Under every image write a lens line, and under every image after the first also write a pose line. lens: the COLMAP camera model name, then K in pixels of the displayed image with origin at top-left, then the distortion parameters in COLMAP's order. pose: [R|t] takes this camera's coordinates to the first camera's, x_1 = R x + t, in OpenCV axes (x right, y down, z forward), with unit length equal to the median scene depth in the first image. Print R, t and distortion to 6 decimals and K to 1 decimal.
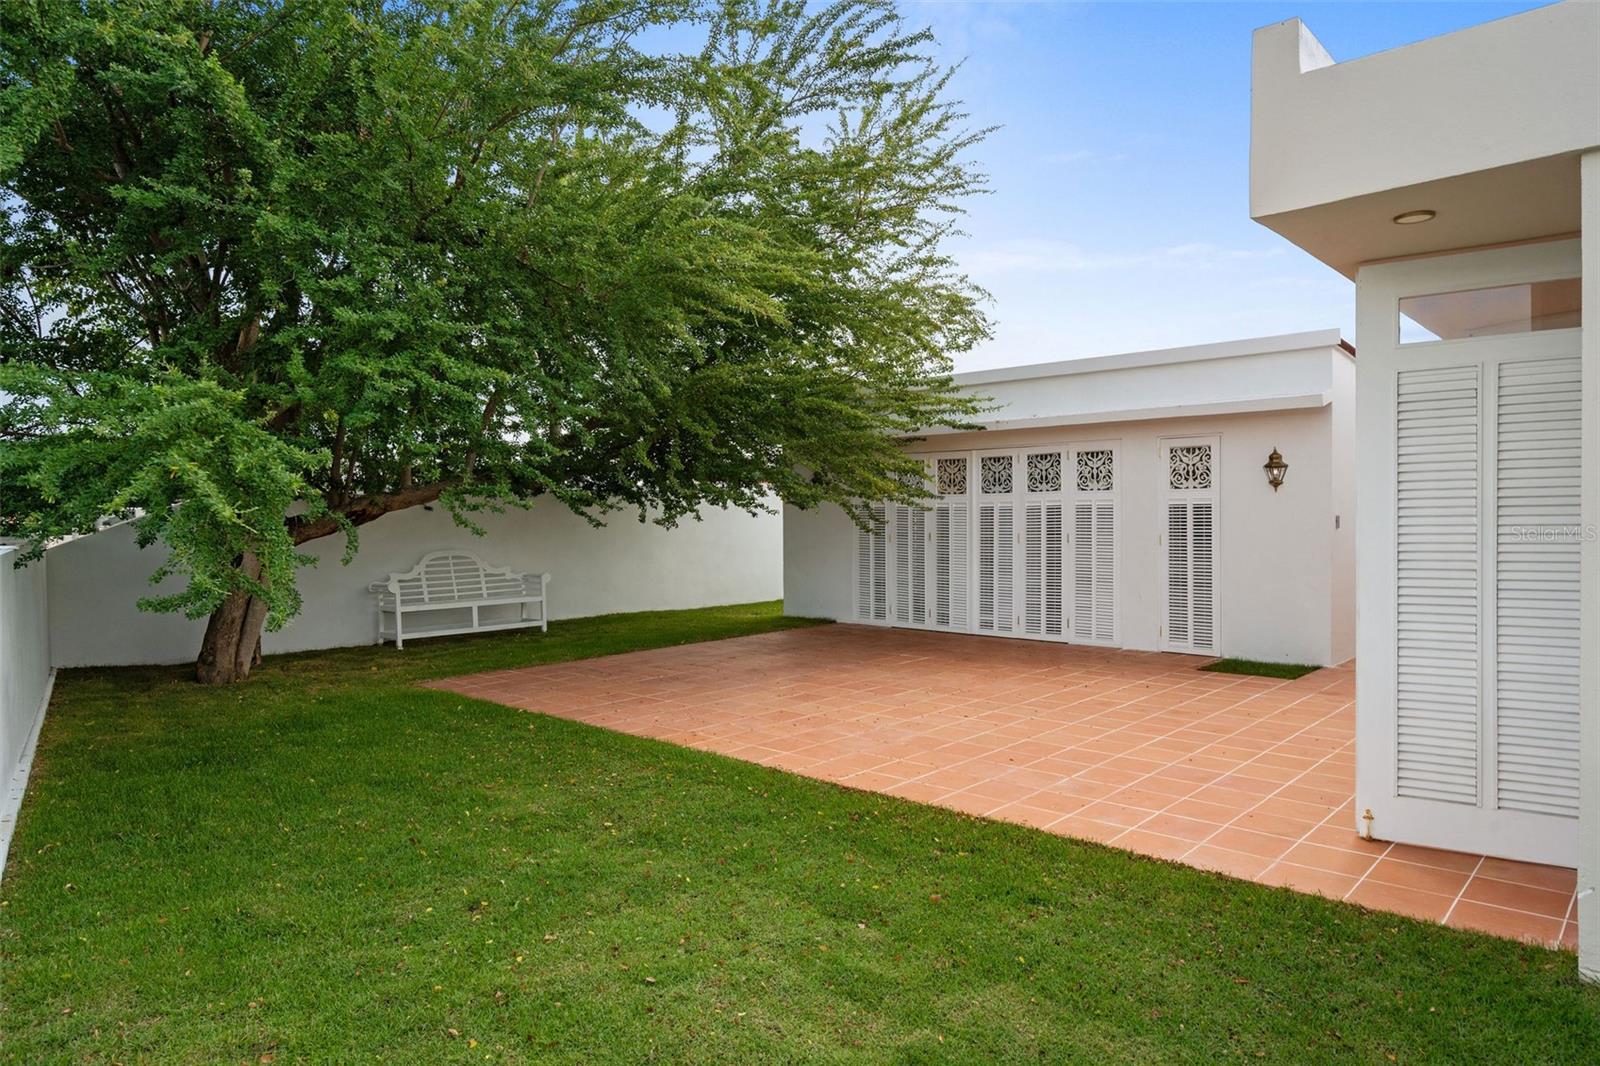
lens RADIAL K [[969.5, 0, 790.0], [0, 969.5, 527.8], [0, 0, 1]] dist [0.001247, 0.001360]
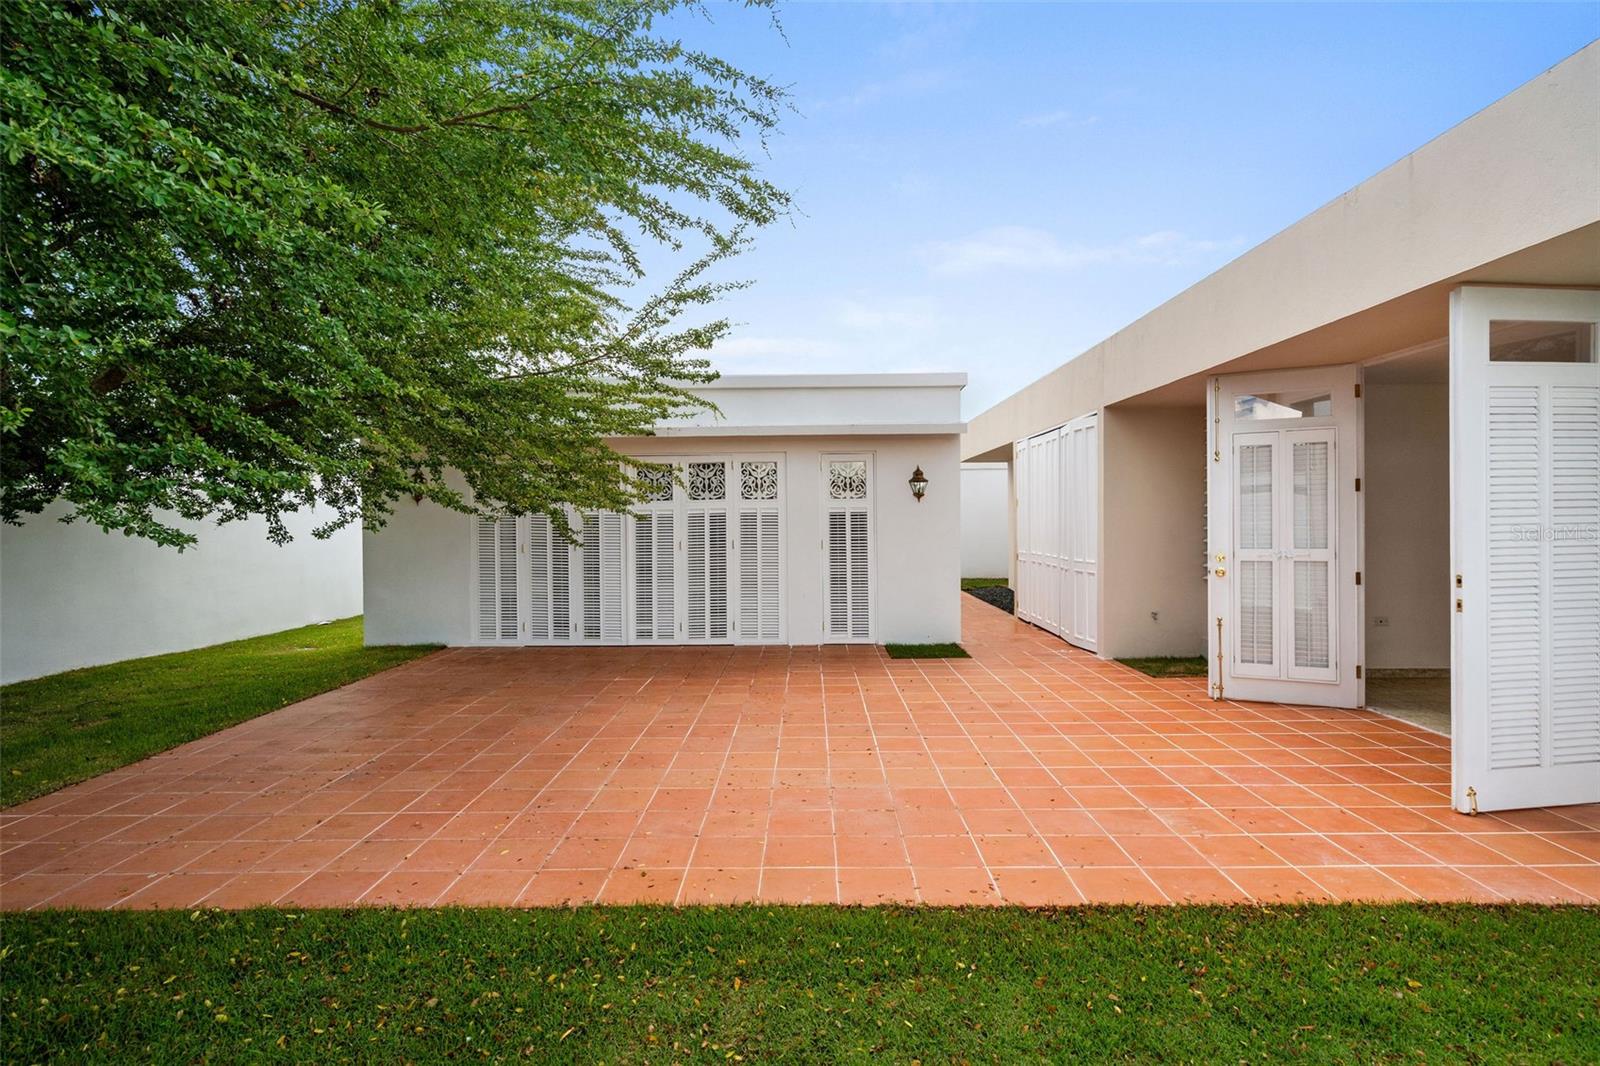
lens RADIAL K [[764.6, 0, 791.5], [0, 764.6, 520.9], [0, 0, 1]] dist [-0.000105, 0.000161]
pose [[0.745781, -0.004032, 0.666179, -0.210206], [0.015293, 0.999822, -0.011069, -0.004336], [-0.666015, 0.018442, 0.745710, 0.332396]]
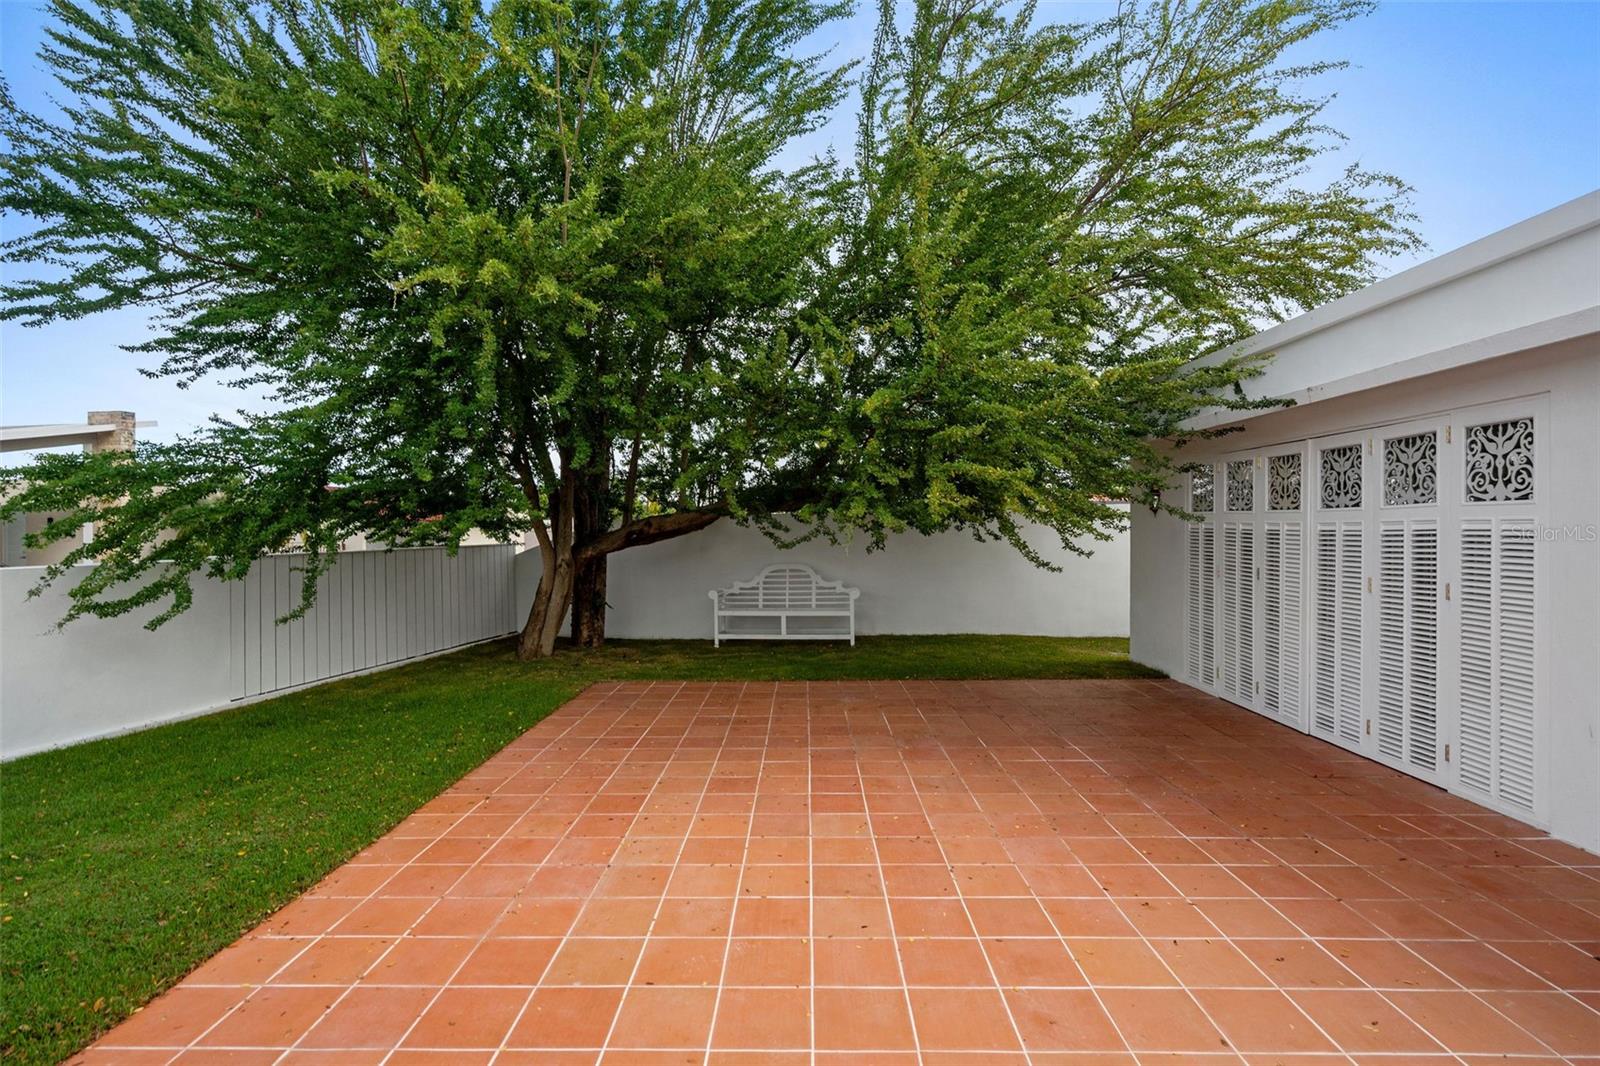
lens RADIAL K [[764.6, 0, 791.6], [0, 764.6, 531.1], [0, 0, 1]] dist [-0.000105, 0.000161]
pose [[0.676077, 0.009285, -0.736773, 0.341966], [-0.013134, 0.999914, 0.000549, -0.017249], [0.736714, 0.009306, 0.676140, 0.441808]]
